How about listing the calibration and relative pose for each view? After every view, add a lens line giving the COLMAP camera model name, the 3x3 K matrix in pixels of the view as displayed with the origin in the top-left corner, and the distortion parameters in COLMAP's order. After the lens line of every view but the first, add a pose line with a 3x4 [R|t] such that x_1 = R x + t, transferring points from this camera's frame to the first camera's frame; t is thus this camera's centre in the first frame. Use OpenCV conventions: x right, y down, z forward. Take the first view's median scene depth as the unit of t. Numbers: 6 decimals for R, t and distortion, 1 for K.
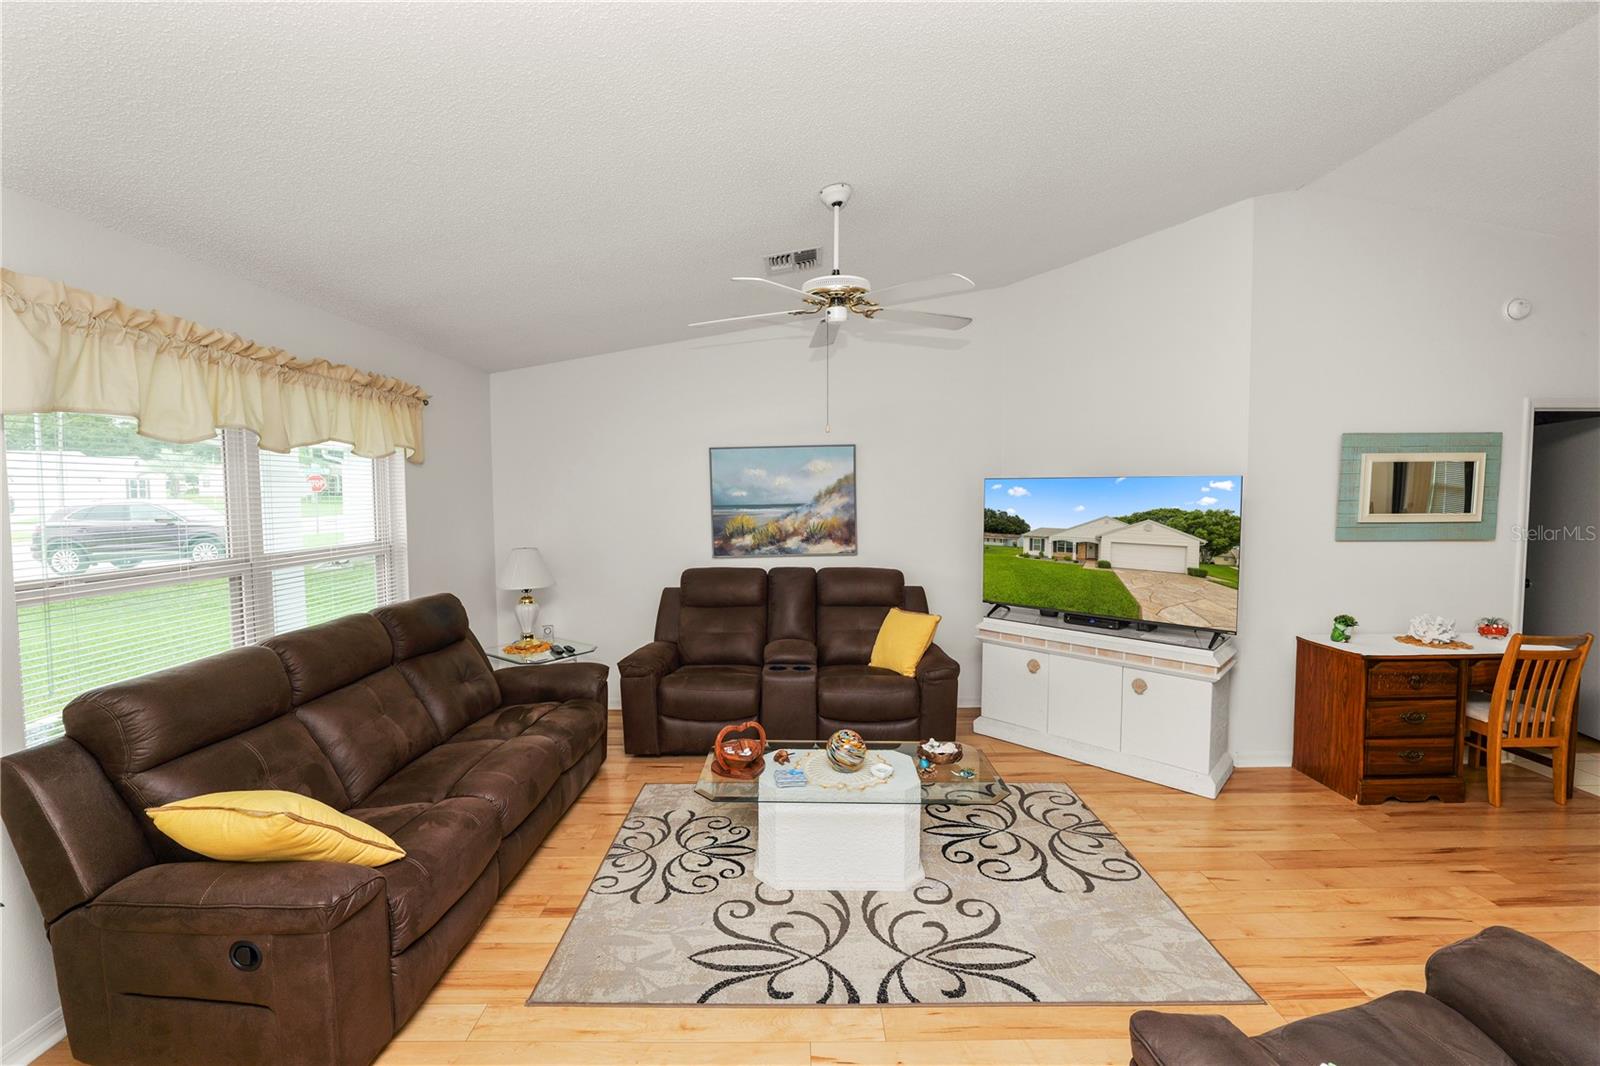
lens RADIAL K [[651.9, 0, 802.1], [0, 651.9, 530.9], [0, 0, 1]] dist [-0.013943, 0.001828]
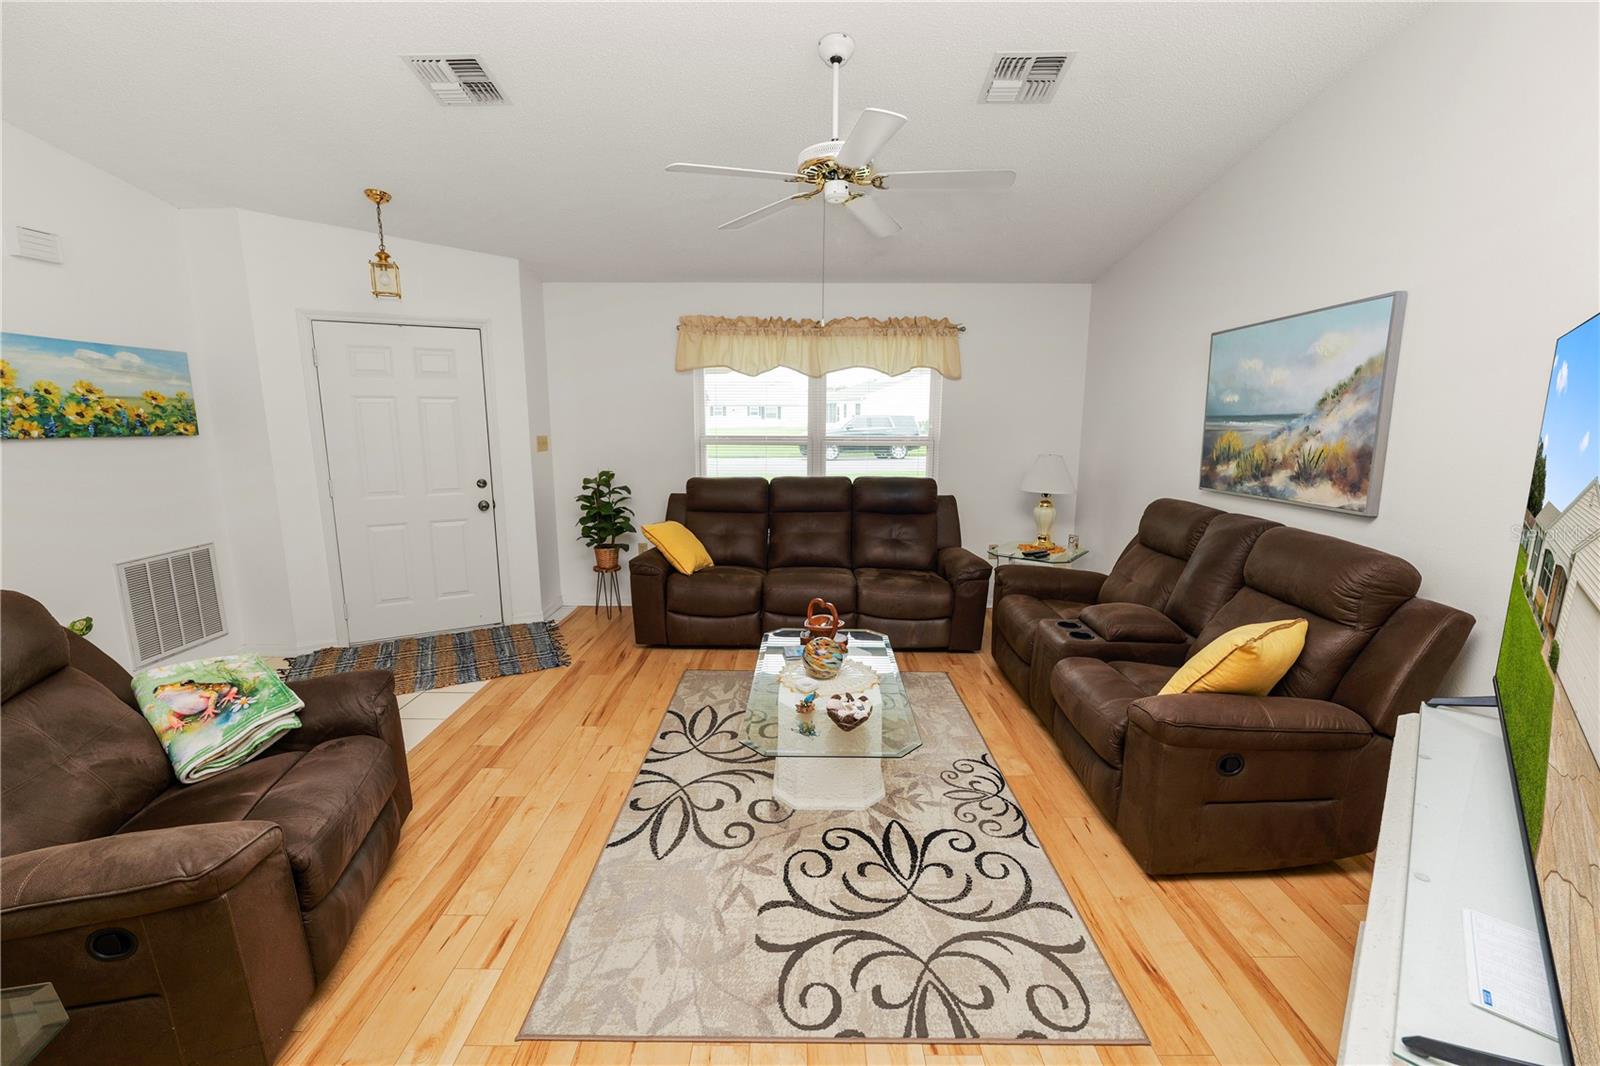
lens RADIAL K [[651.9, 0, 798.6], [0, 651.9, 530.0], [0, 0, 1]] dist [-0.013943, 0.001828]
pose [[-0.011766, 0.172997, -0.984852, 0.797958], [-0.070242, 0.982344, 0.173395, -0.011754], [0.997461, 0.071218, 0.000593, 0.757028]]
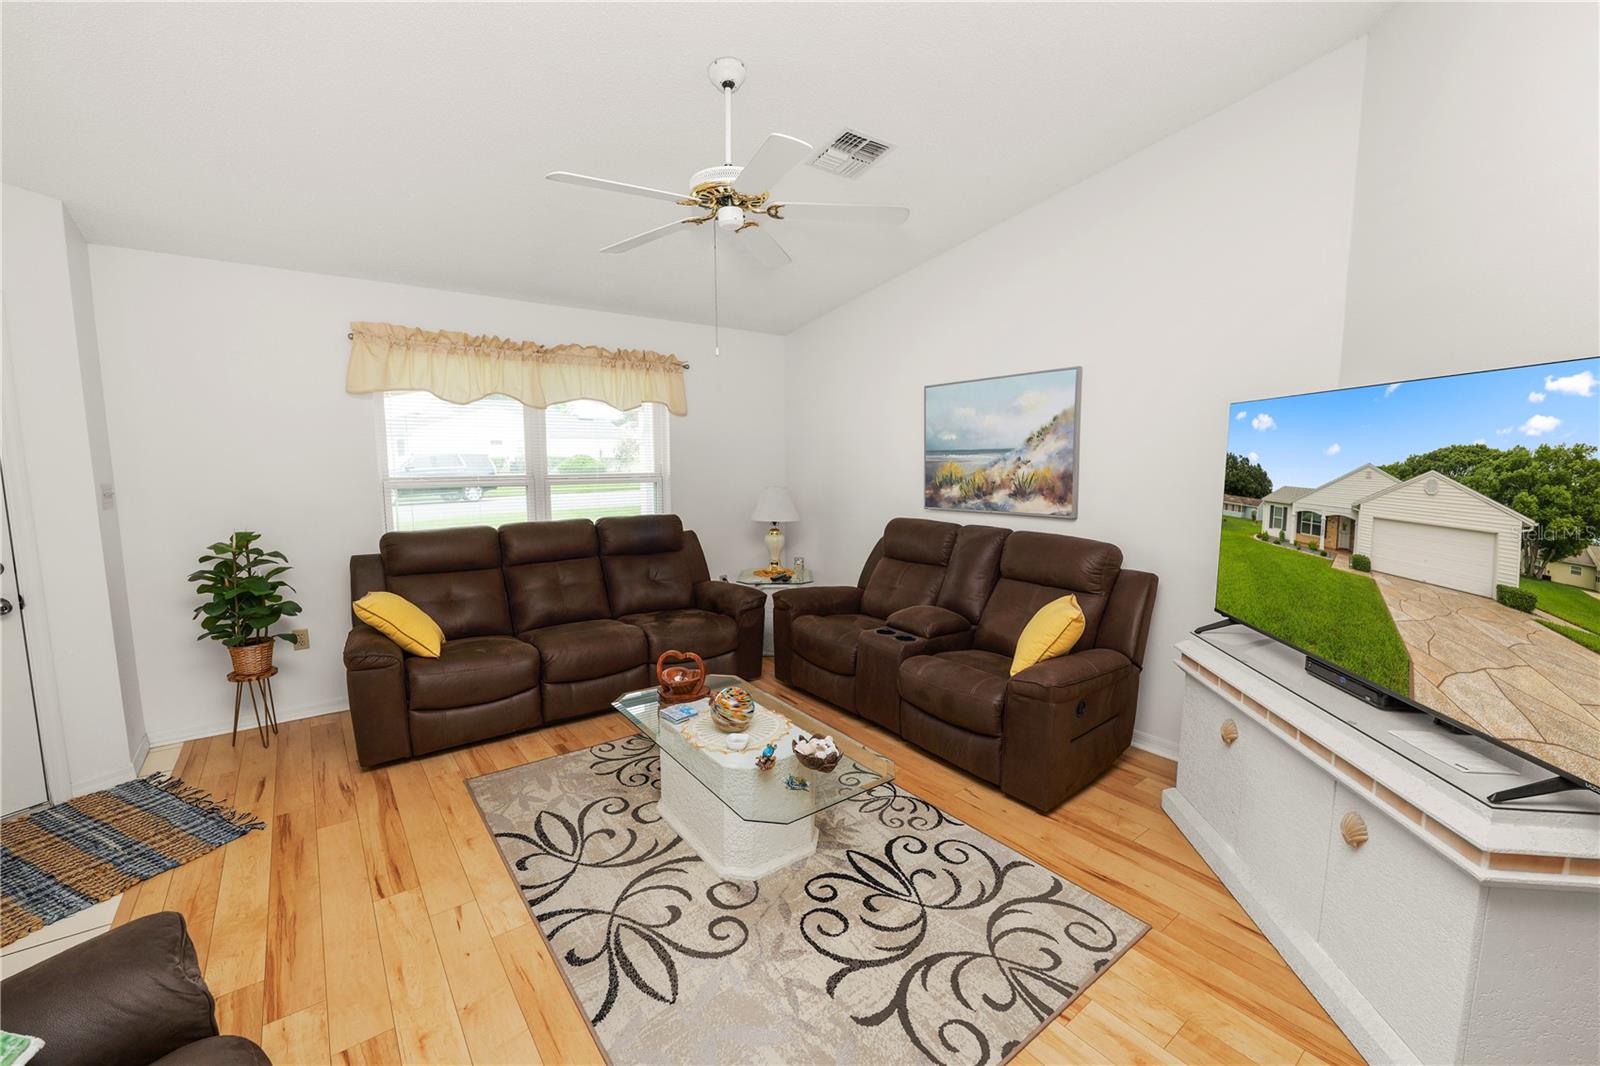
lens RADIAL K [[651.9, 0, 798.1], [0, 651.9, 533.4], [0, 0, 1]] dist [-0.013943, 0.001828]
pose [[0.601770, 0.097077, -0.792748, 0.652385], [-0.054091, 0.995260, 0.080817, 0.015032], [0.796836, -0.005753, 0.604169, 0.420339]]
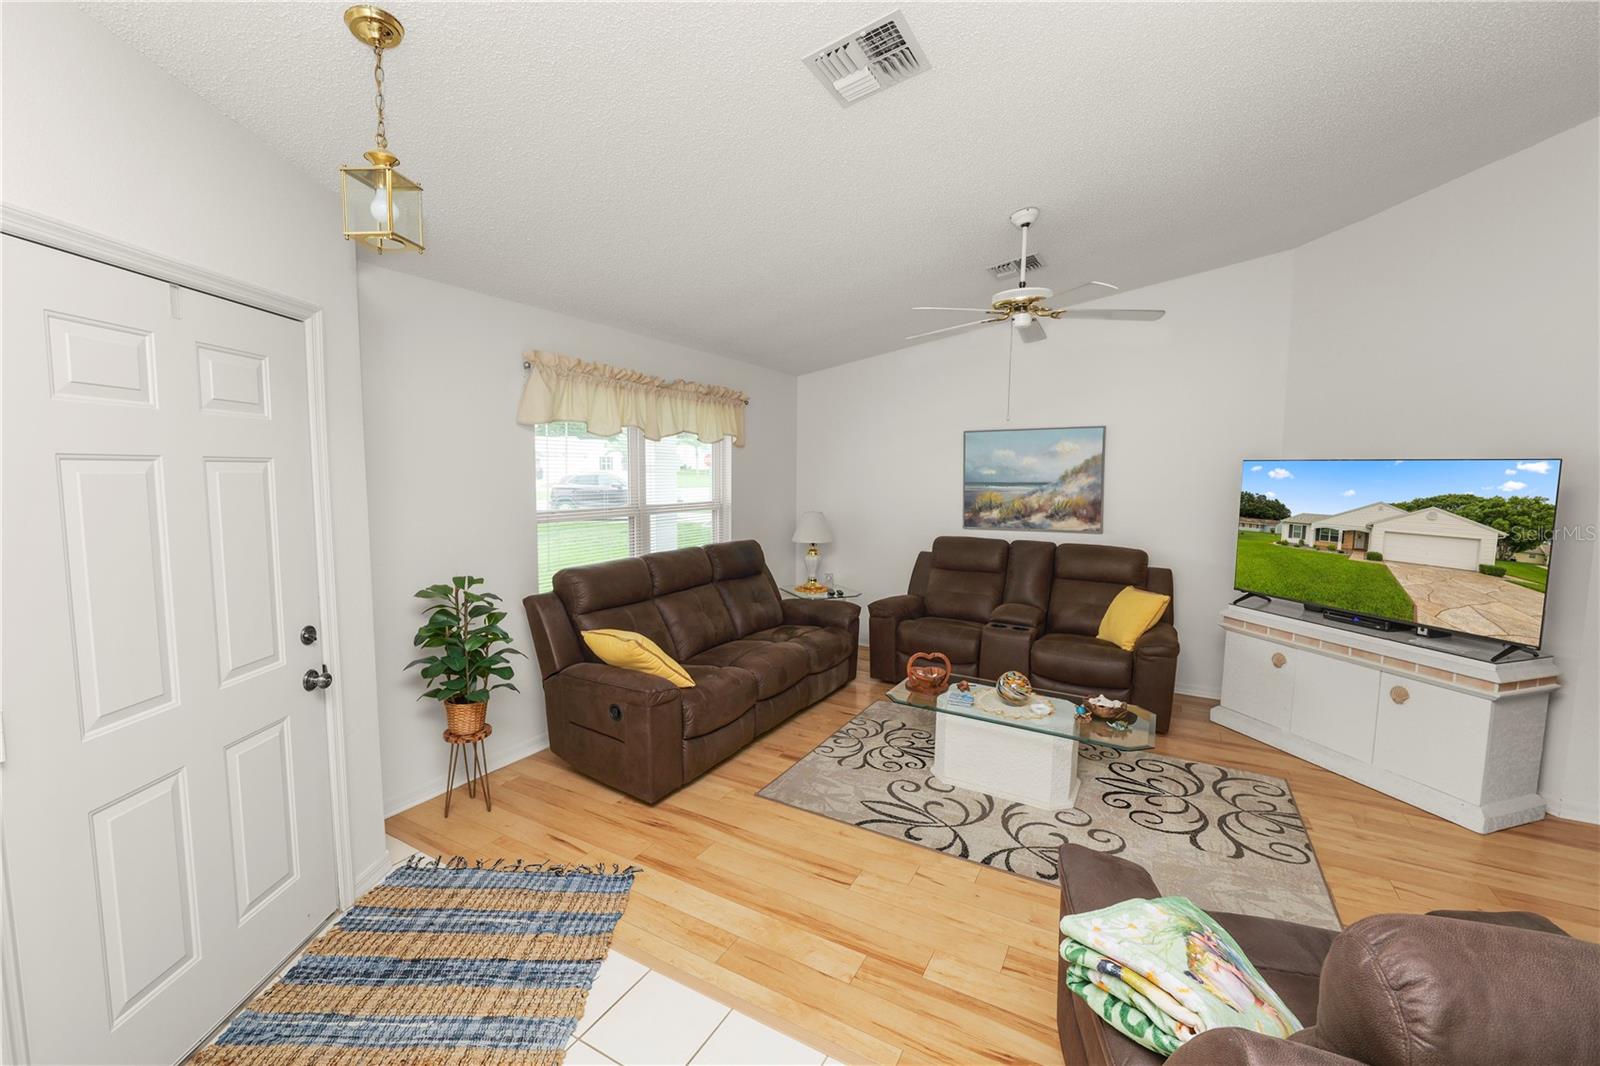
lens RADIAL K [[651.9, 0, 797.7], [0, 651.9, 536.4], [0, 0, 1]] dist [-0.013943, 0.001828]
pose [[0.868754, 0.059934, -0.491603, 0.233441], [-0.041624, 0.997974, 0.048111, 0.016603], [0.493491, -0.021334, 0.869489, -0.176805]]
